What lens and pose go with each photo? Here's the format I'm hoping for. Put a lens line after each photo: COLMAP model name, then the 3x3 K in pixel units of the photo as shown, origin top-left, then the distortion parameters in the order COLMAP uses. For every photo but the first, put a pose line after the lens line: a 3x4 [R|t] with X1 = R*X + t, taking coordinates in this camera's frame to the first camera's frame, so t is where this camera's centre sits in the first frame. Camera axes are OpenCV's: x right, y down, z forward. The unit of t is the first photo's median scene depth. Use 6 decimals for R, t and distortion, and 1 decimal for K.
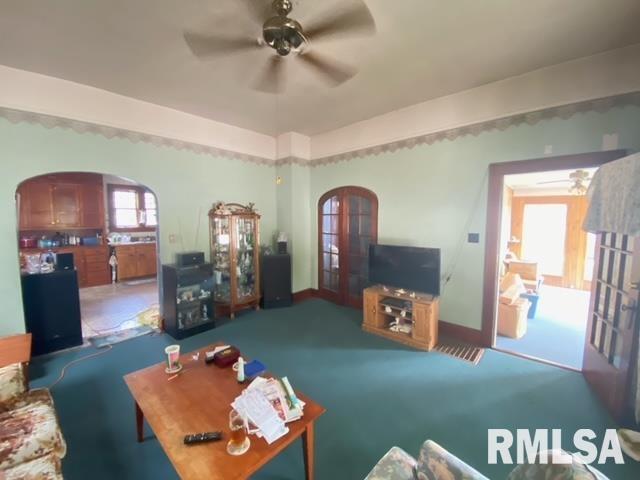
lens RADIAL K [[260.2, 0, 319.6], [0, 260.2, 240.7], [0, 0, 1]] dist [-0.027594, -0.000536]
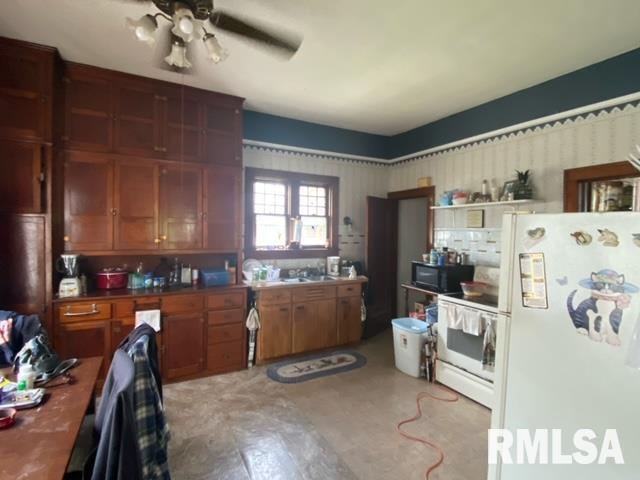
lens RADIAL K [[320.8, 0, 319.4], [0, 320.8, 239.5], [0, 0, 1]] dist [-0.004333, -0.001188]
pose [[0.939674, 0.021803, -0.341376, -0.476402], [-0.042627, 0.997651, -0.053617, -0.046633], [0.339406, 0.064934, 0.938396, 0.454144]]
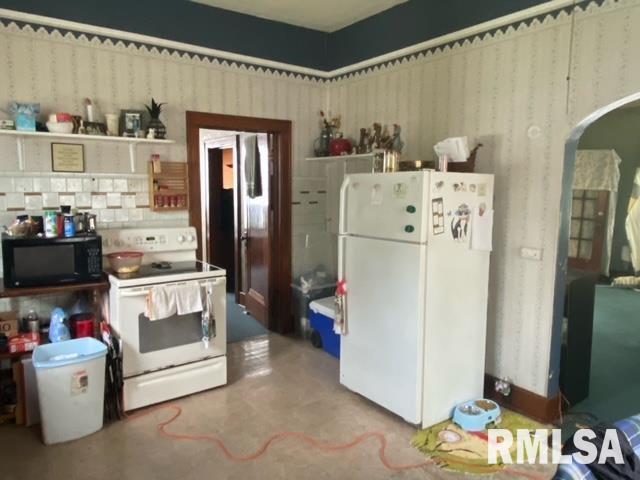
lens RADIAL K [[451.4, 0, 318.8], [0, 451.4, 235.3], [0, 0, 1]] dist [0.031825, 0.000248]
pose [[0.217040, -0.115866, 0.969262, -1.293411], [0.072911, 0.992081, 0.102268, -0.099965], [-0.973436, 0.048474, 0.223769, 0.982721]]
